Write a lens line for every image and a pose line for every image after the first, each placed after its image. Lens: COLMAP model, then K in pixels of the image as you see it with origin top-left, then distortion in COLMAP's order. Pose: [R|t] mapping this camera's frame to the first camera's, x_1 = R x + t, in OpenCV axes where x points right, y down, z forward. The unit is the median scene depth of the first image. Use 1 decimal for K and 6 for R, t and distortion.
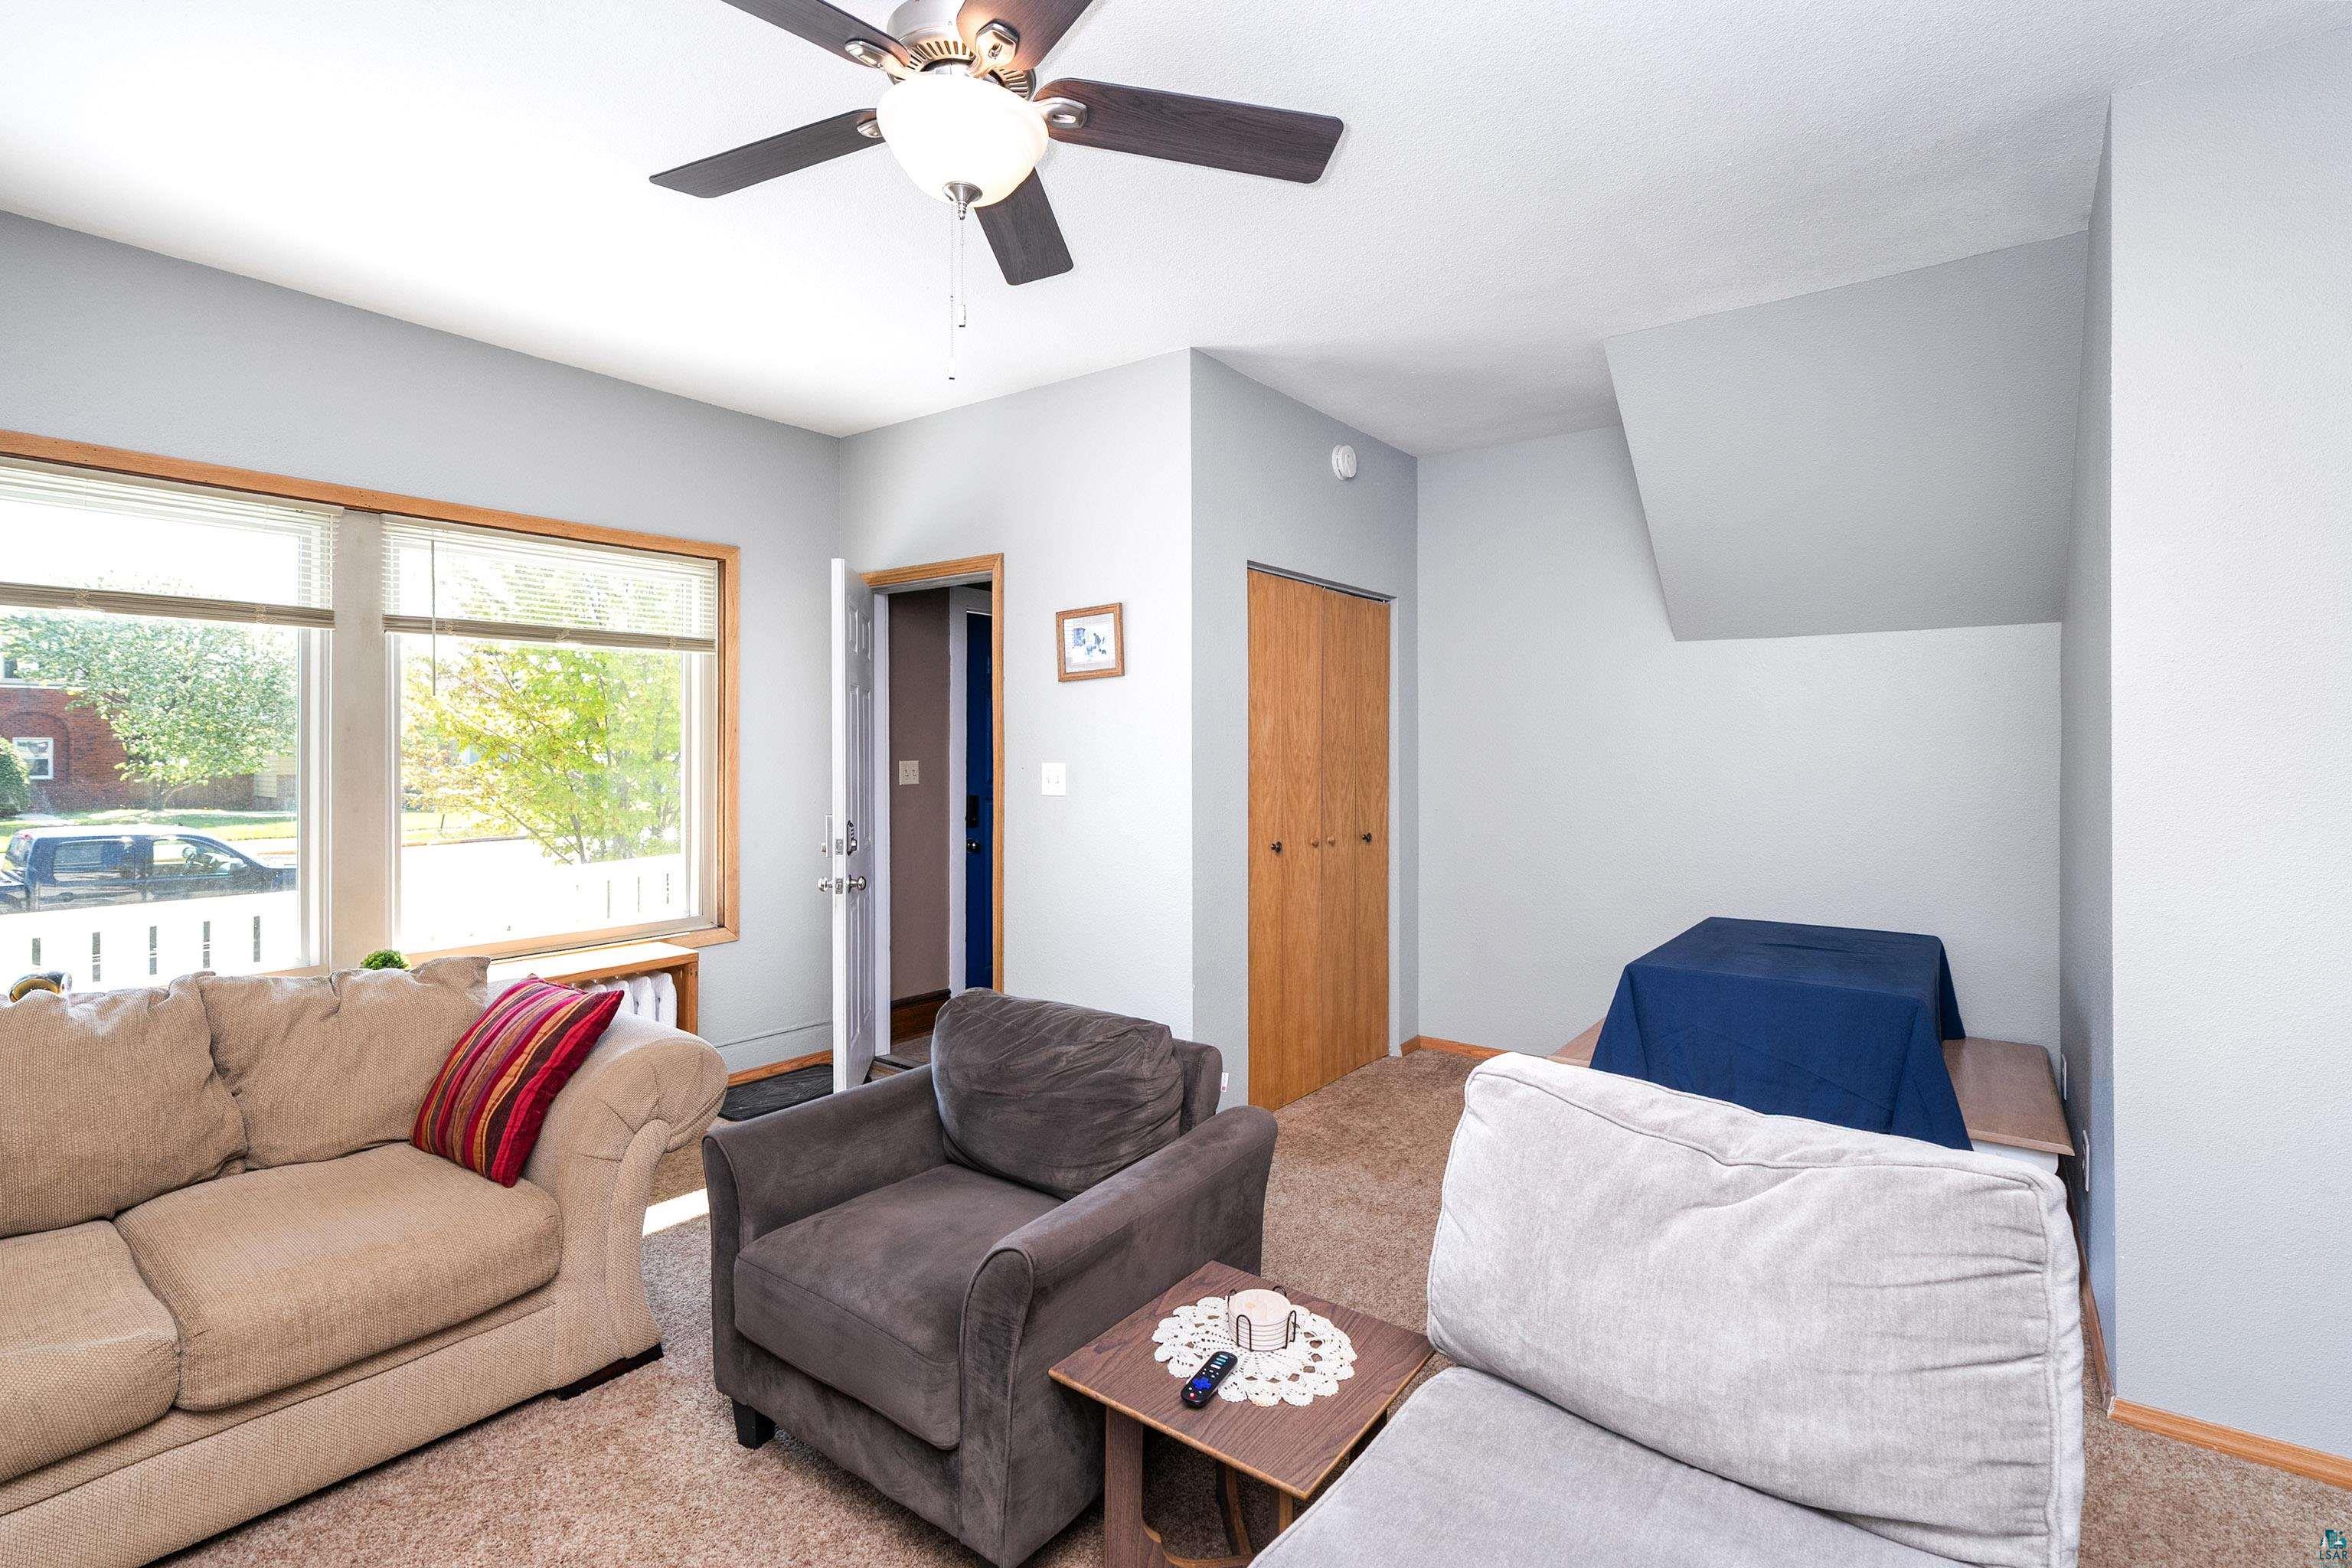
lens RADIAL K [[1066.7, 0, 1164.8], [0, 1066.7, 758.9], [0, 0, 1]] dist [-0.000487, -0.000209]
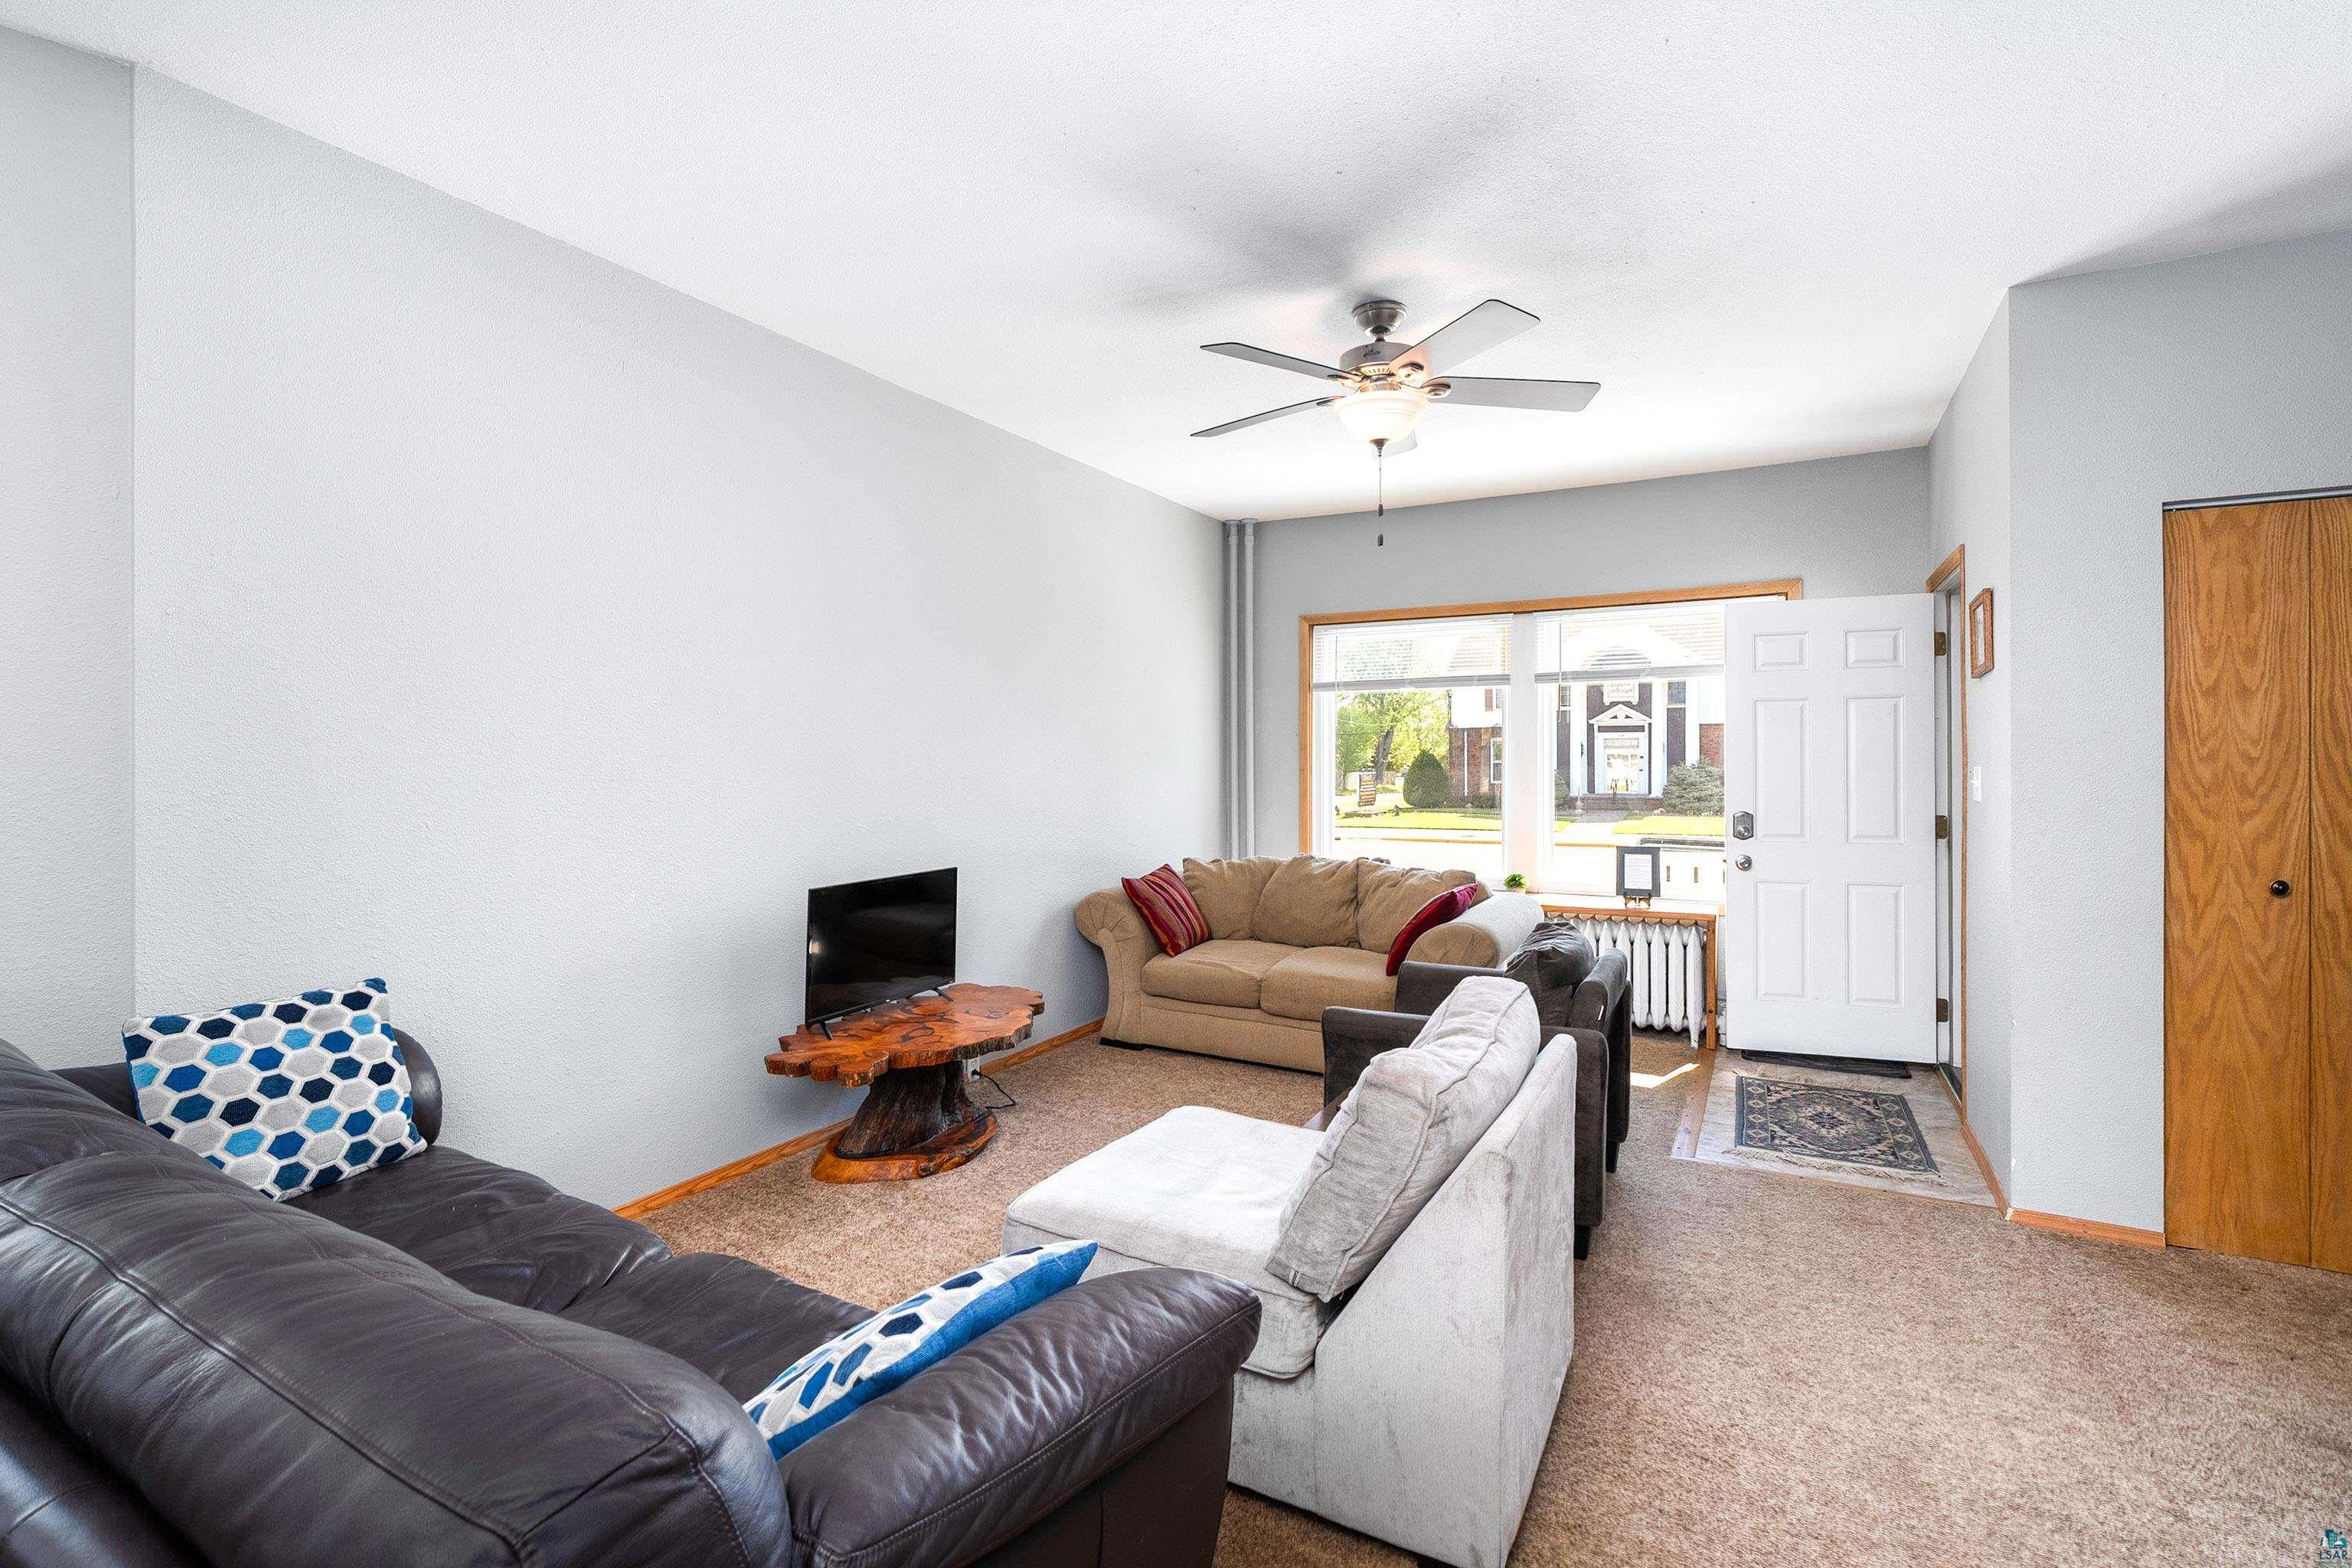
lens RADIAL K [[1066.7, 0, 1164.8], [0, 1066.7, 758.9], [0, 0, 1]] dist [-0.000487, -0.000209]
pose [[0.146956, -0.000648, -0.989143, 0.829297], [-0.007098, 0.999973, -0.001710, 0.004334], [0.989118, 0.007273, 0.146948, 0.195842]]
